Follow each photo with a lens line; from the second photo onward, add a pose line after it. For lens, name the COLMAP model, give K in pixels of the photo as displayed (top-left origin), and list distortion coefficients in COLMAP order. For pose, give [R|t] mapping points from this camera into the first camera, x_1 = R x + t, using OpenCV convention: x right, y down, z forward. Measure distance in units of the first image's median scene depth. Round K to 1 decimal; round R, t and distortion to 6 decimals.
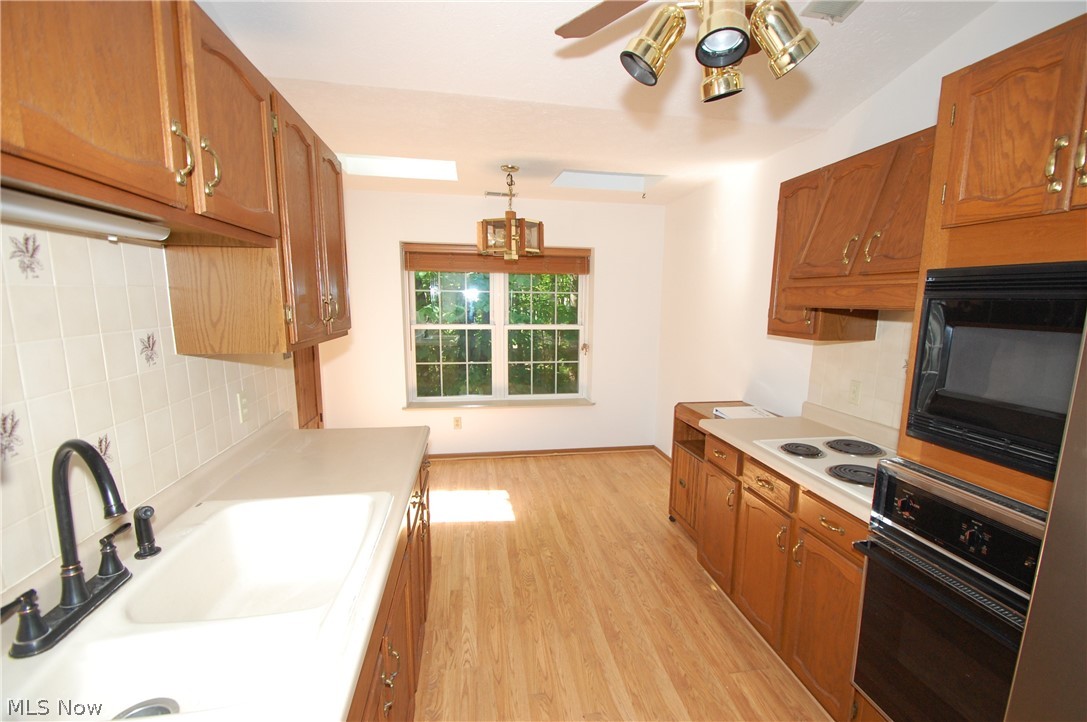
lens RADIAL K [[477.7, 0, 558.3], [0, 477.7, 379.8], [0, 0, 1]] dist [0.018220, -0.019004]
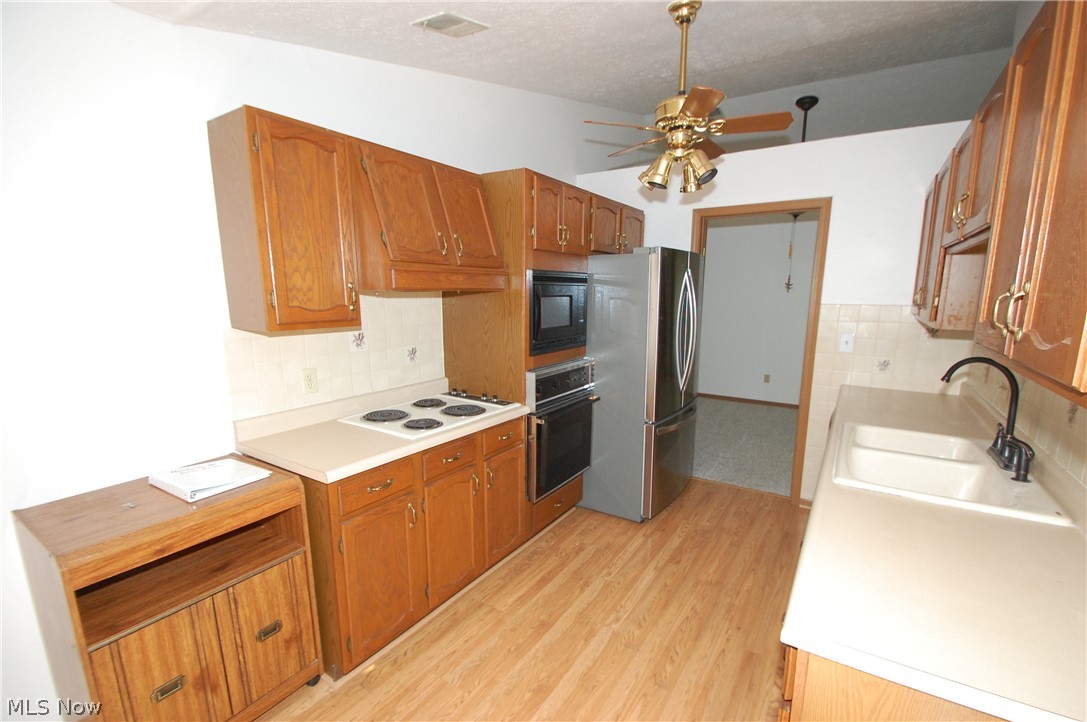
lens RADIAL K [[477.7, 0, 558.3], [0, 477.7, 379.8], [0, 0, 1]] dist [0.018220, -0.019004]
pose [[-0.735229, -0.142434, 0.662684, -0.459895], [0.100166, 0.944107, 0.314053, -0.282063], [-0.670377, 0.297279, -0.679868, 1.664226]]
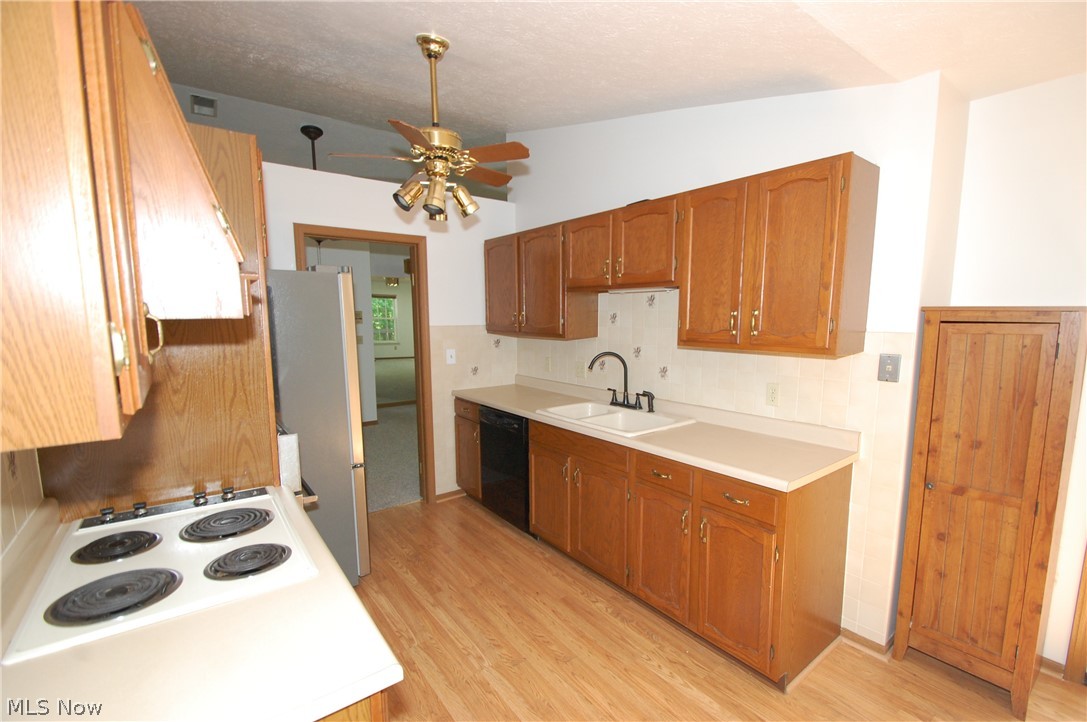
lens RADIAL K [[477.7, 0, 558.3], [0, 477.7, 379.8], [0, 0, 1]] dist [0.018220, -0.019004]
pose [[-0.883138, 0.050049, -0.466436, 0.487646], [-0.091098, 0.957068, 0.275178, -0.291680], [0.460183, 0.285512, -0.840663, 1.787832]]
